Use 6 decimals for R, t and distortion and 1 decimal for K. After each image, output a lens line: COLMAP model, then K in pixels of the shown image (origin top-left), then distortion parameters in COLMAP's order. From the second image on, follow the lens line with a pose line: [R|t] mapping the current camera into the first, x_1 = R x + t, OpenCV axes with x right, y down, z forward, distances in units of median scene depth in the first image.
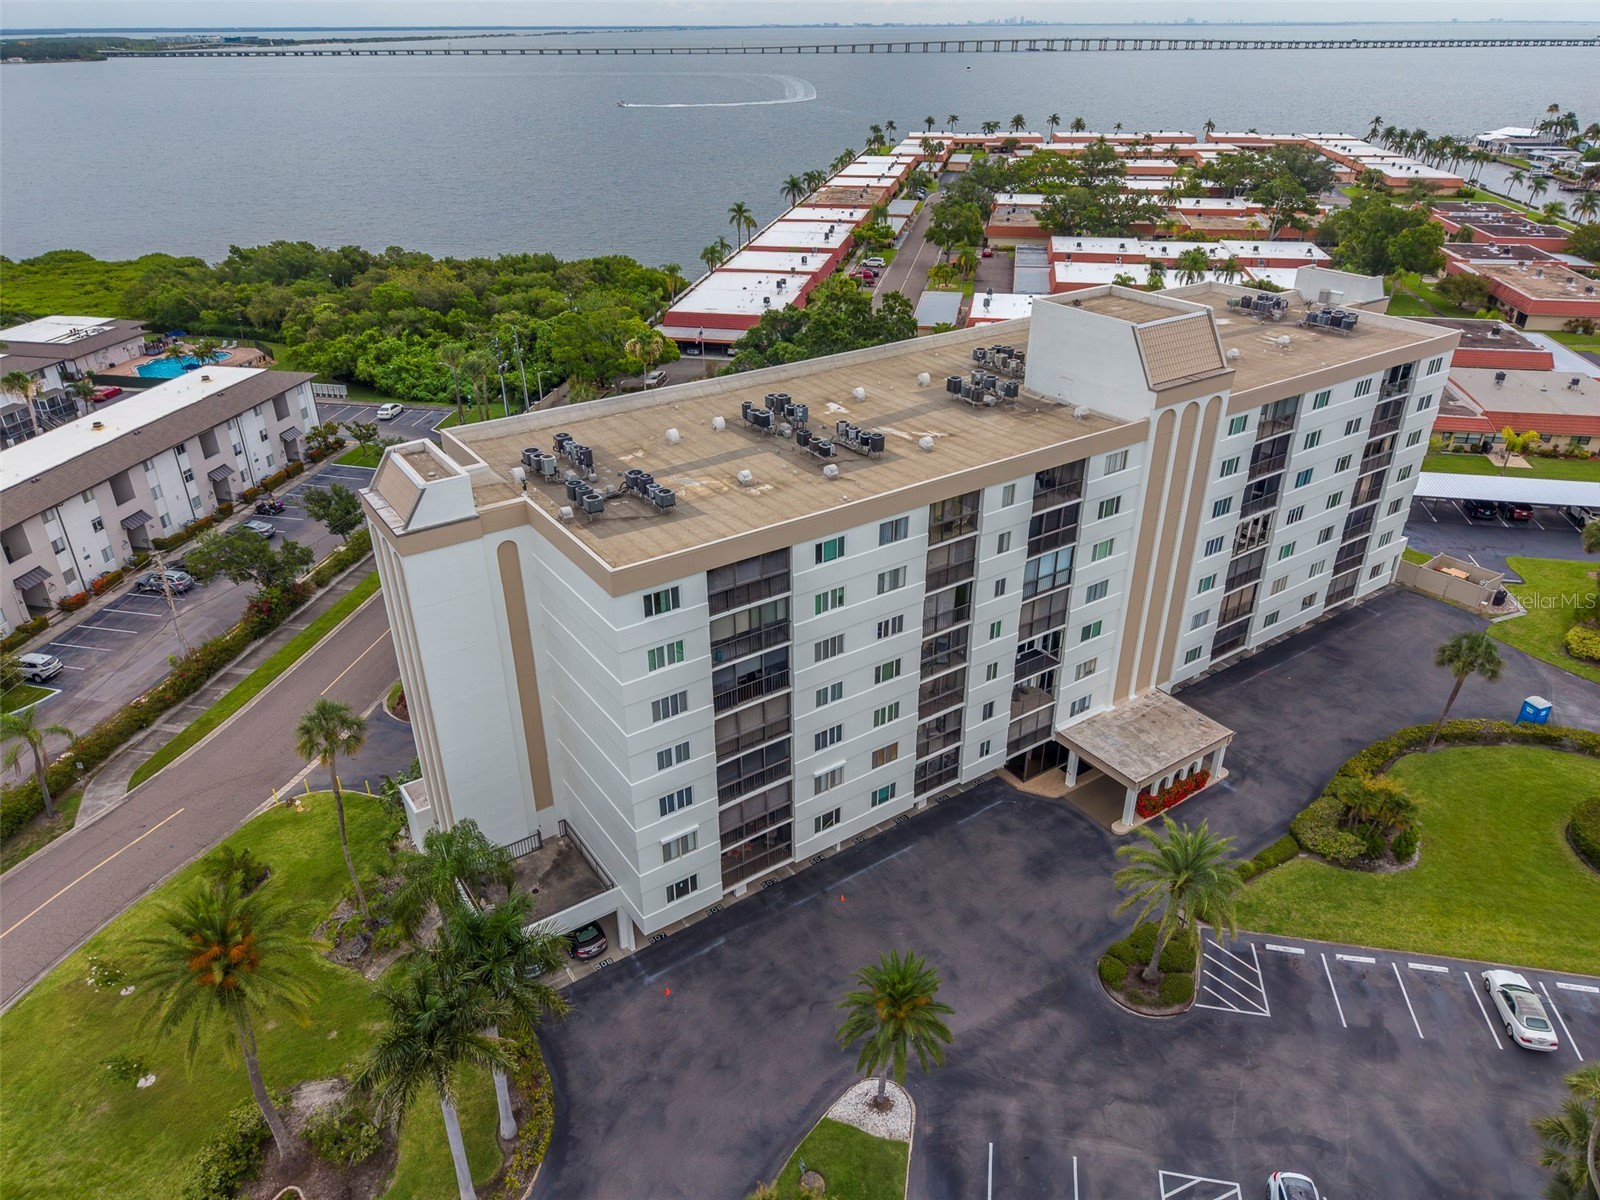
lens RADIAL K [[1068.2, 0, 800.0], [0, 1068.2, 600.0], [0, 0, 1]] dist [0.026248, -0.022223]
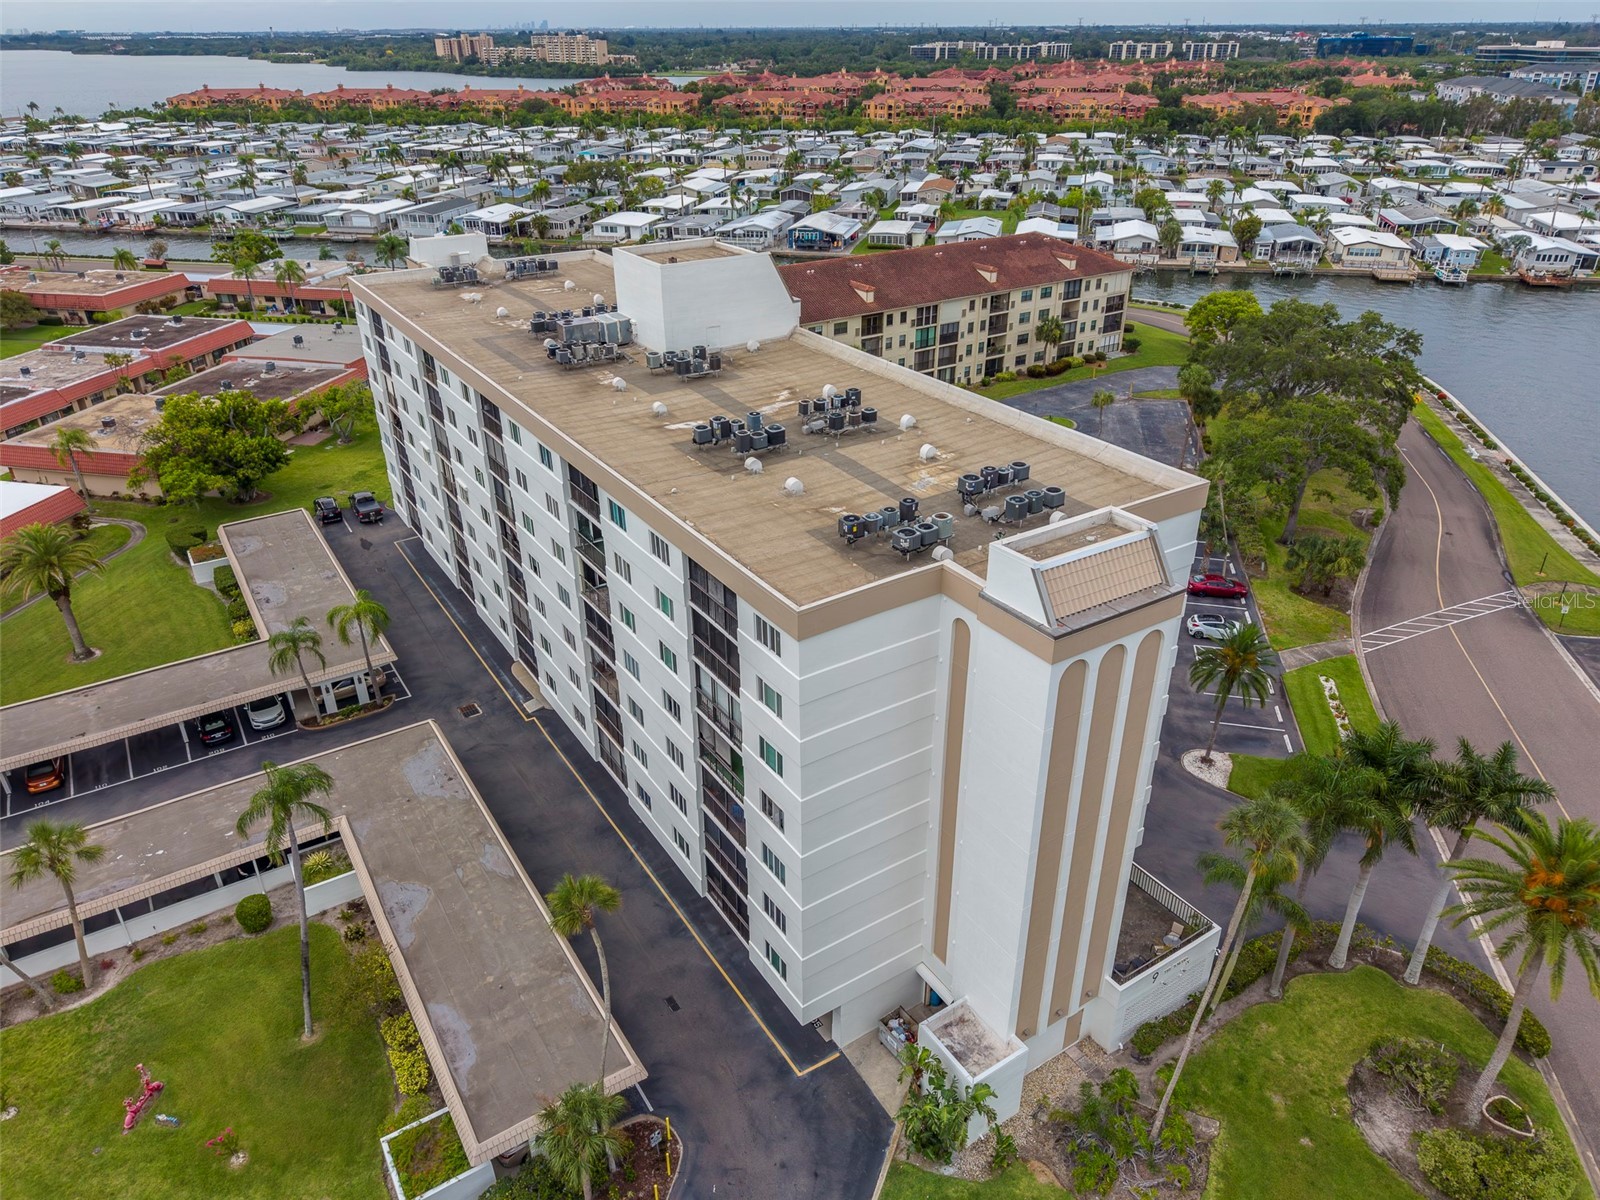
lens RADIAL K [[1068.2, 0, 800.0], [0, 1068.2, 600.0], [0, 0, 1]] dist [0.026248, -0.022223]
pose [[0.025439, -0.468653, 0.883016, -0.841435], [0.479897, 0.780592, 0.400467, -0.393119], [-0.876956, 0.413569, 0.244763, 0.812443]]
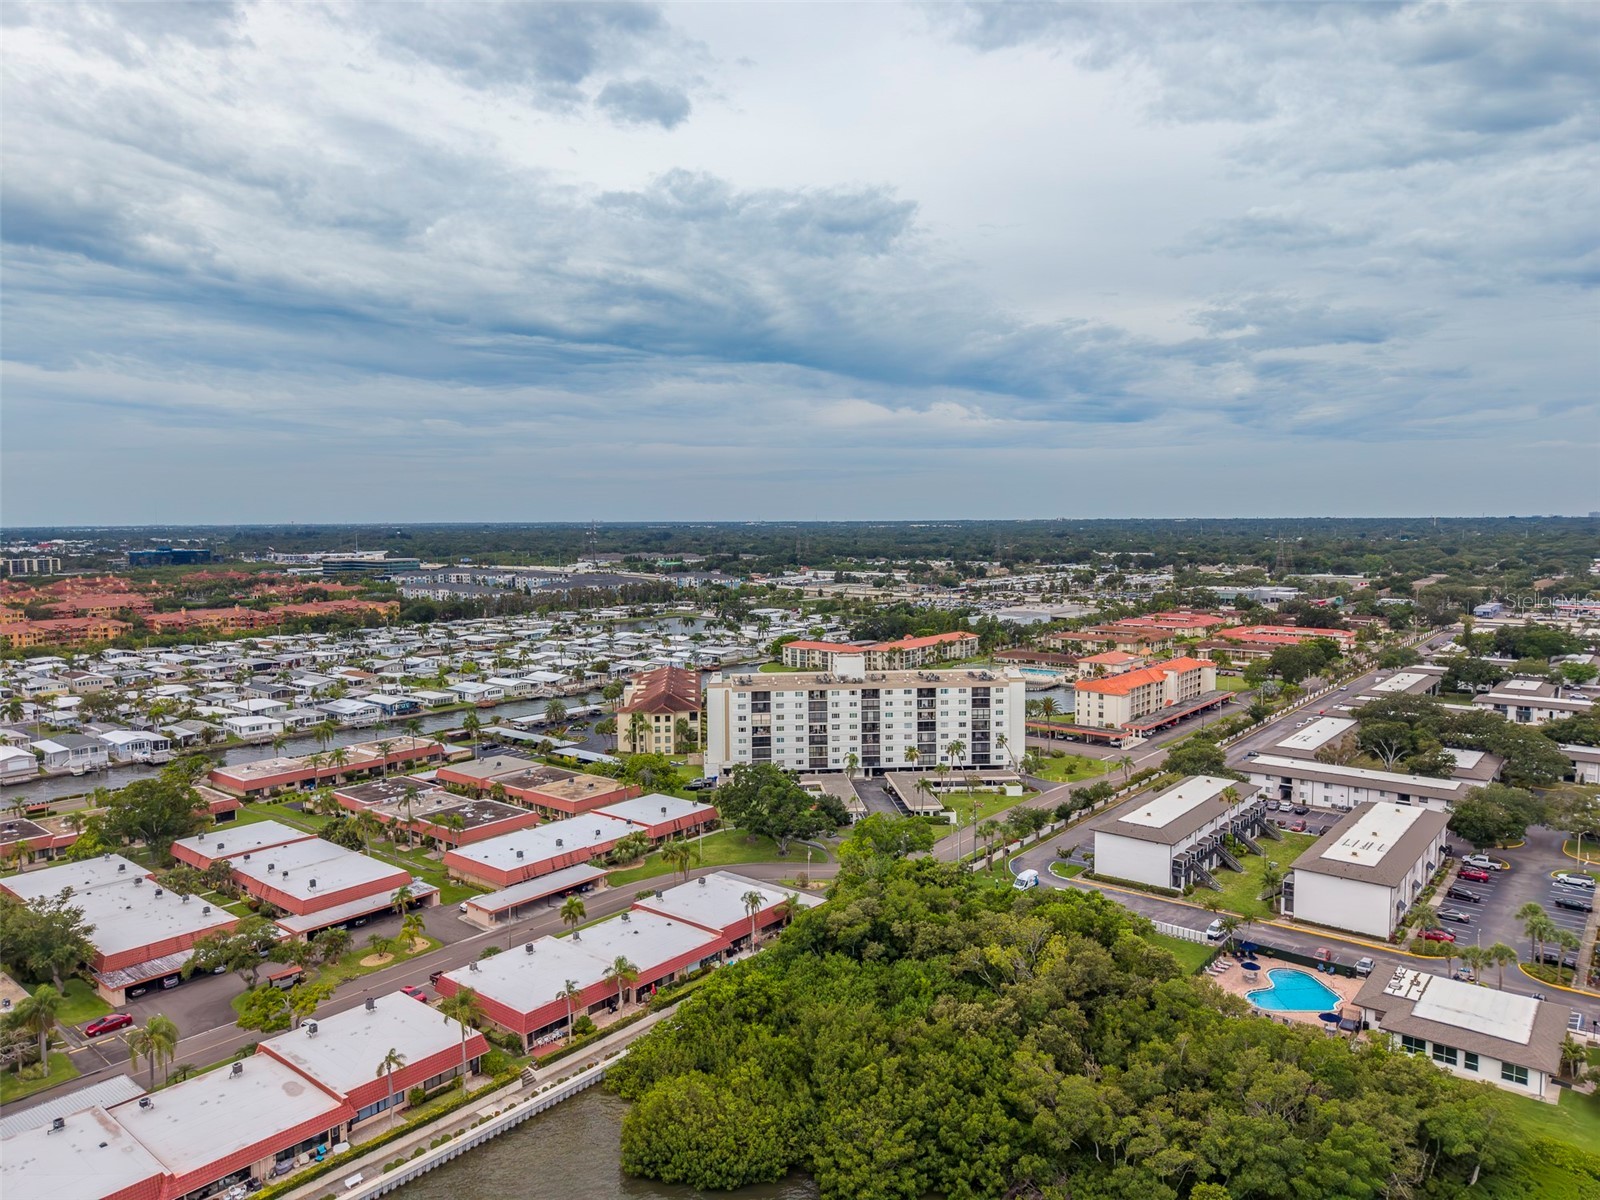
lens RADIAL K [[1068.2, 0, 800.0], [0, 1068.2, 600.0], [0, 0, 1]] dist [0.026248, -0.022223]
pose [[-0.877103, -0.027469, 0.479516, -1.621938], [0.236949, 0.843669, 0.481744, -2.637601], [-0.417786, 0.536160, -0.733476, 4.210199]]
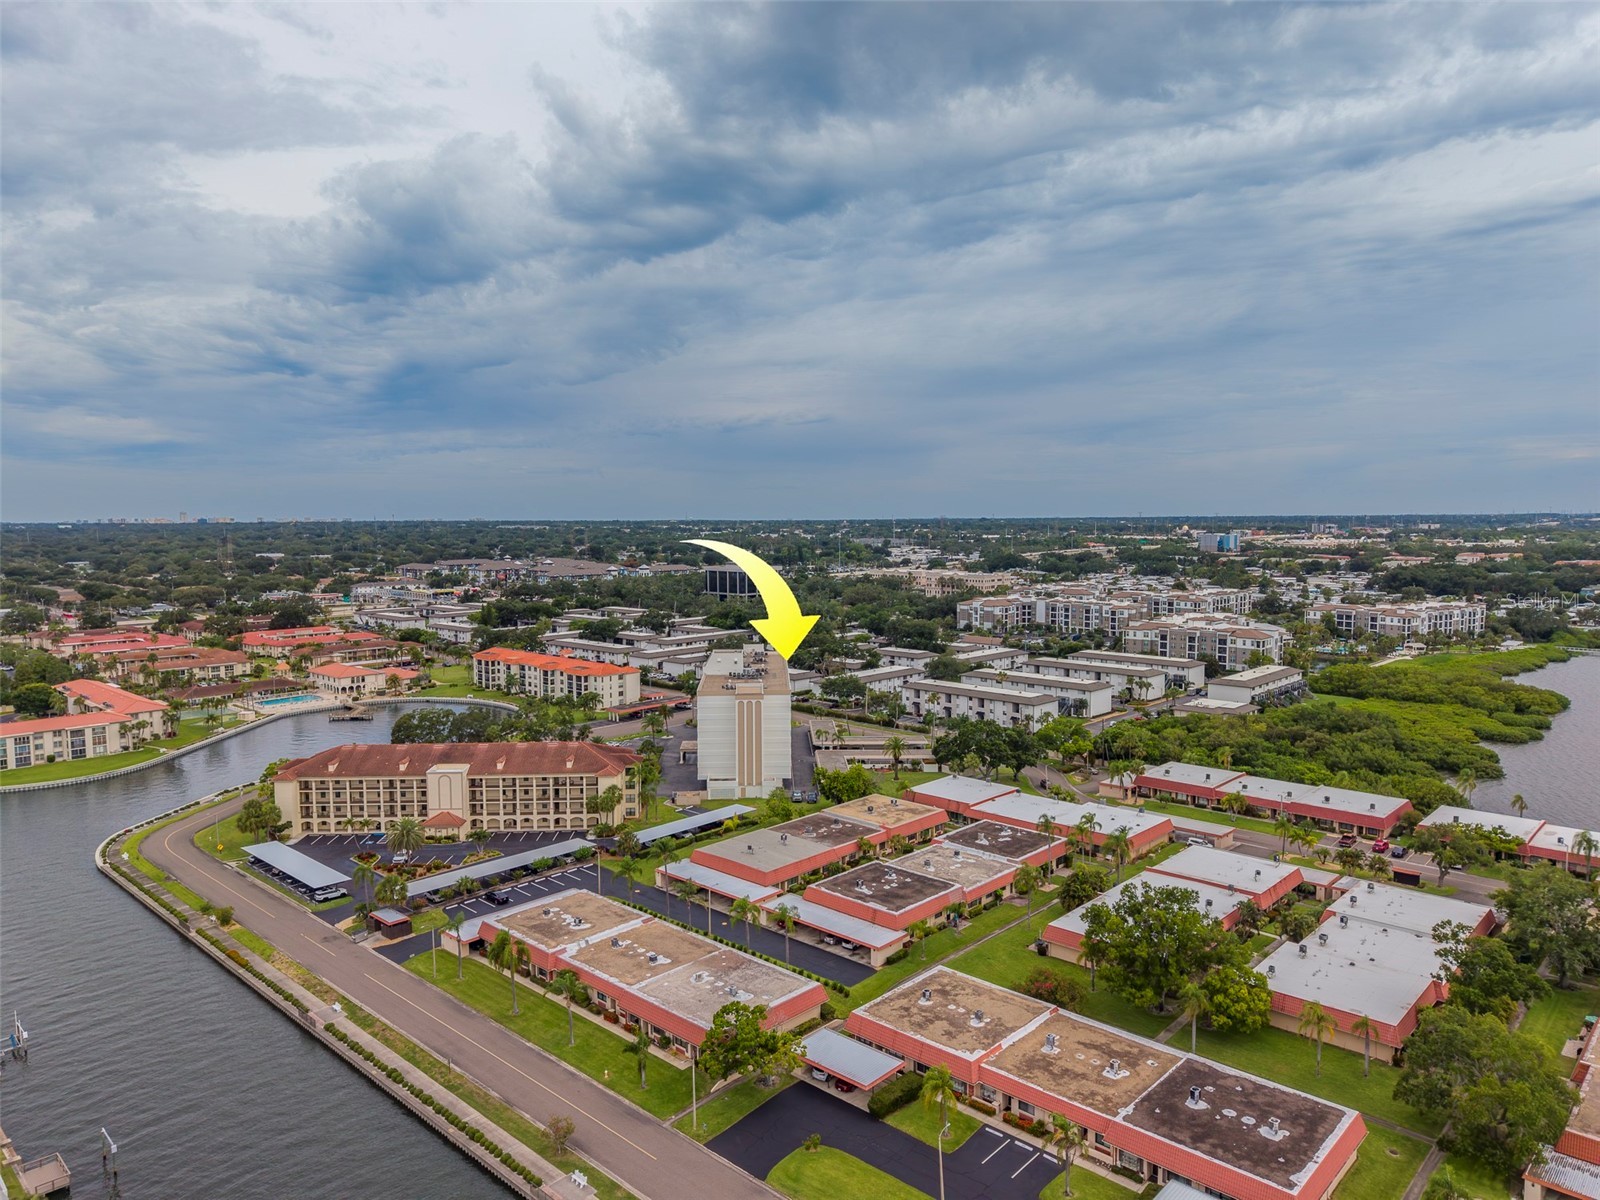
lens RADIAL K [[1068.2, 0, 800.0], [0, 1068.2, 600.0], [0, 0, 1]] dist [0.026248, -0.022223]
pose [[-0.536229, 0.075813, -0.840661, 3.817760], [-0.394343, 0.858081, 0.328923, -2.026258], [0.746292, 0.507887, -0.430232, 3.030773]]
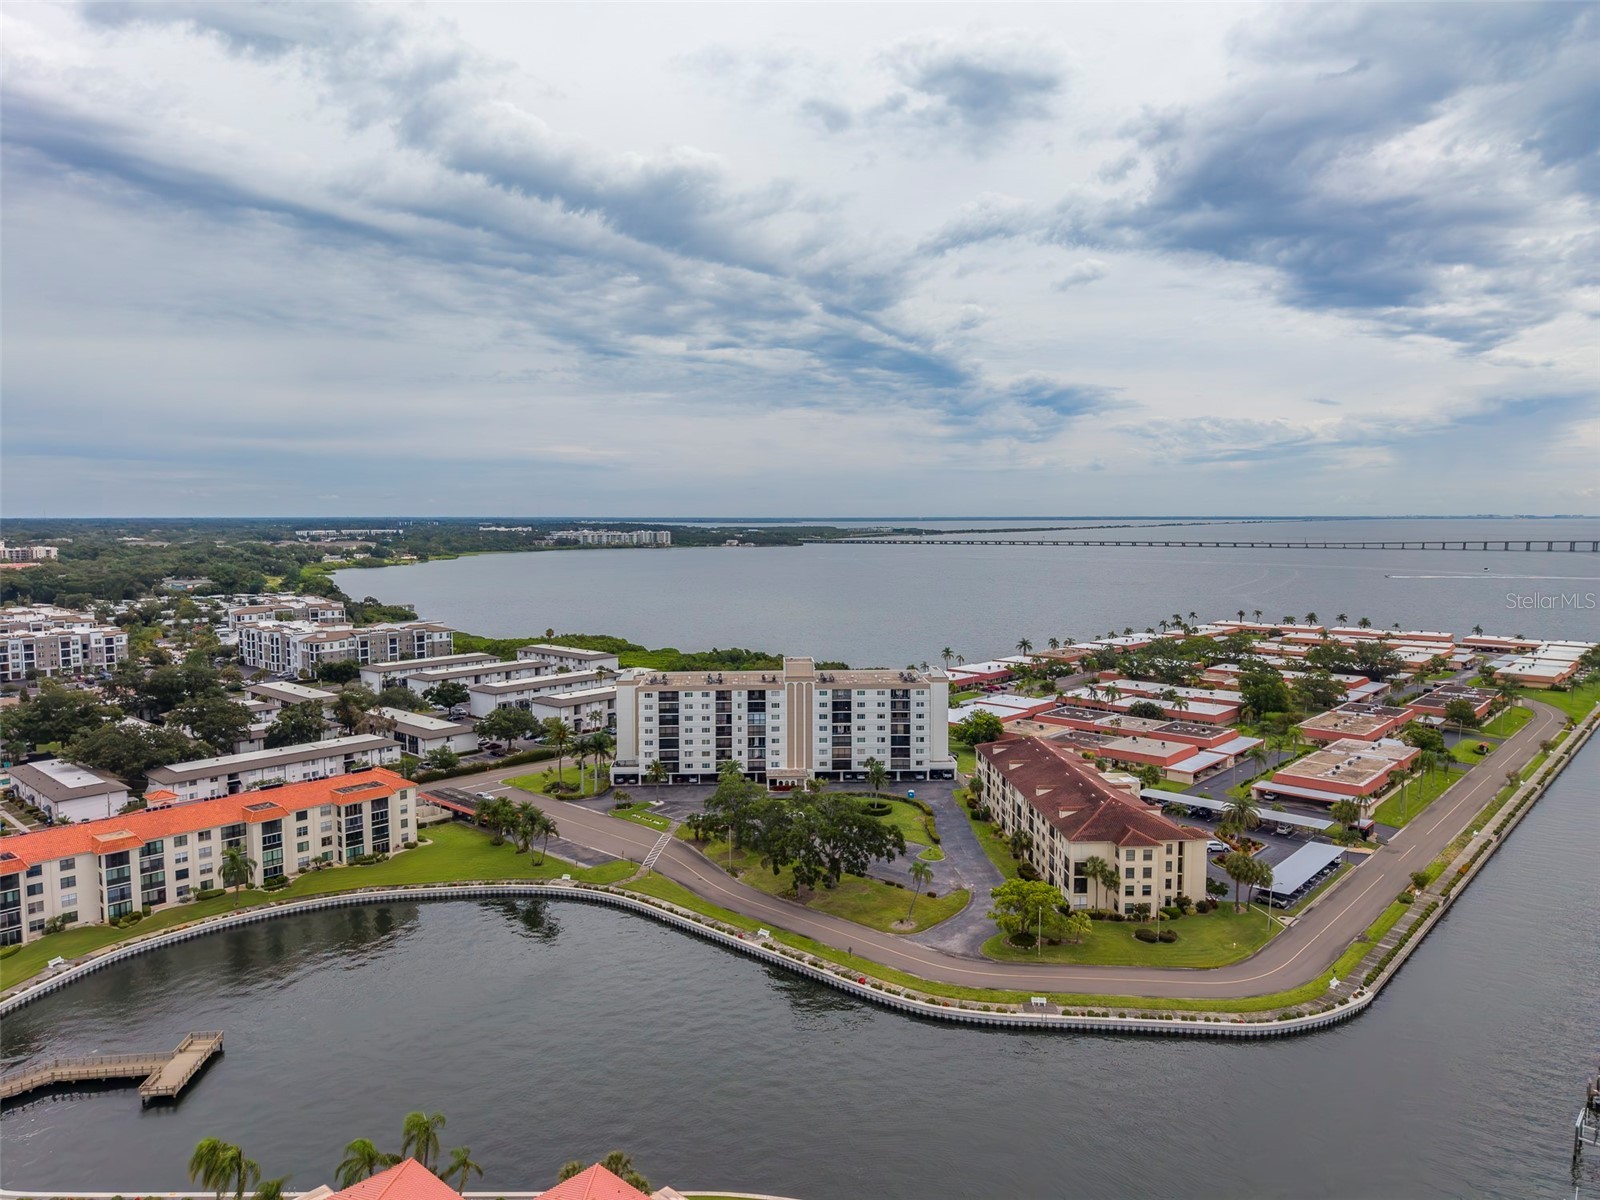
lens RADIAL K [[1068.2, 0, 800.0], [0, 1068.2, 600.0], [0, 0, 1]] dist [0.026248, -0.022223]
pose [[0.853289, 0.046283, -0.519380, 2.386630], [-0.250003, 0.910418, -0.329602, 0.833383], [0.457598, 0.411093, 0.788421, -2.225814]]
